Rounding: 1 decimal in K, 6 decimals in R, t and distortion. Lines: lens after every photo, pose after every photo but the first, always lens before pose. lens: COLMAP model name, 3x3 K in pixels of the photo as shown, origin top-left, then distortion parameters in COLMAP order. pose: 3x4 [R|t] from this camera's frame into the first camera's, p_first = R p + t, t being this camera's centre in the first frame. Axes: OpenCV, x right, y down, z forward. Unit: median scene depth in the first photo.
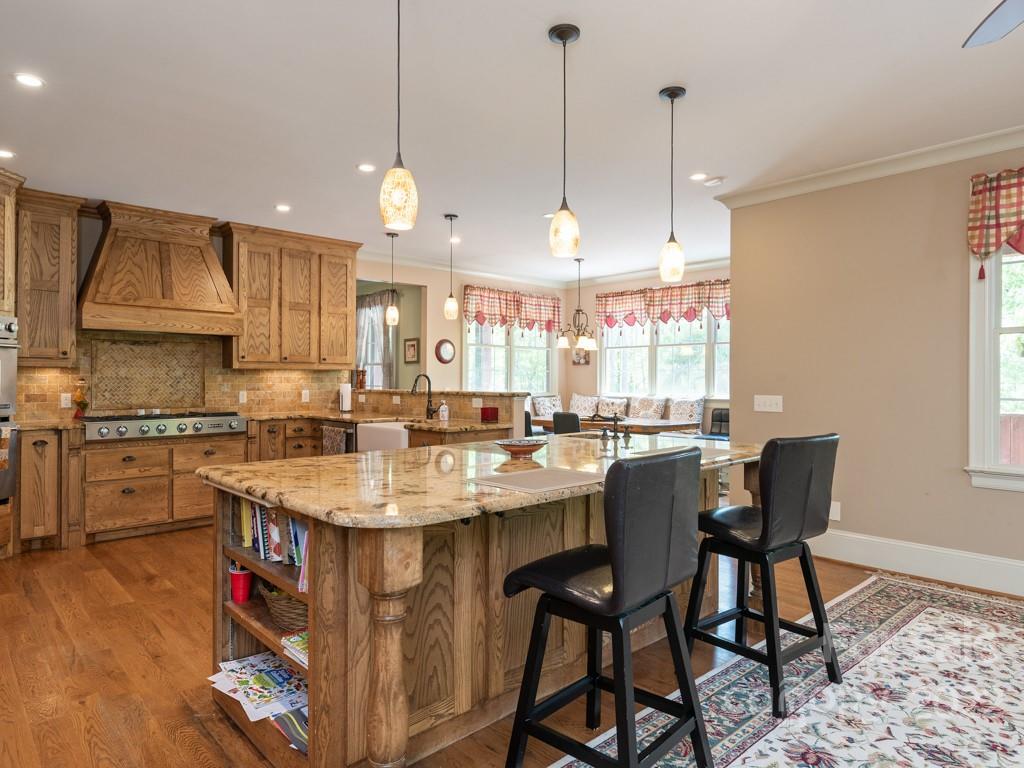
lens RADIAL K [[638.8, 0, 512.2], [0, 638.8, 381.0], [0, 0, 1]] dist [-0.008177, -0.001563]
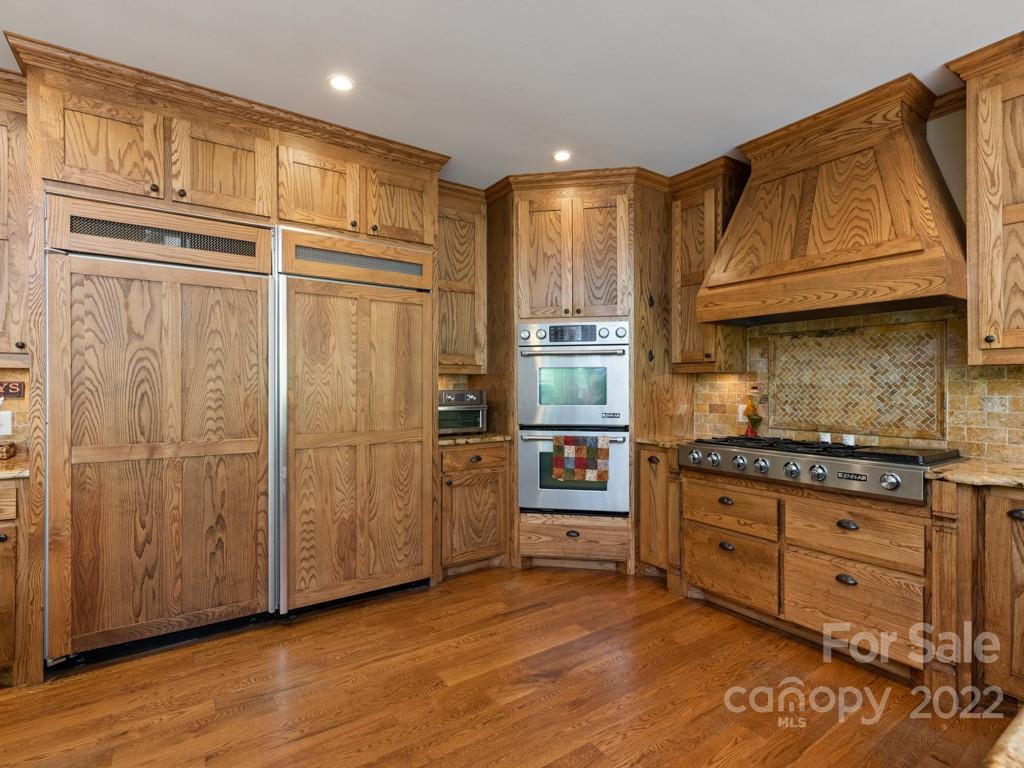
lens RADIAL K [[515.2, 0, 512.6], [0, 515.2, 384.4], [0, 0, 1]] dist [0.005397, -0.000445]
pose [[-0.145718, -0.003578, -0.989320, -0.007117], [-0.003083, 0.999990, -0.003163, -0.004661], [0.989321, 0.002589, -0.145727, 1.116698]]
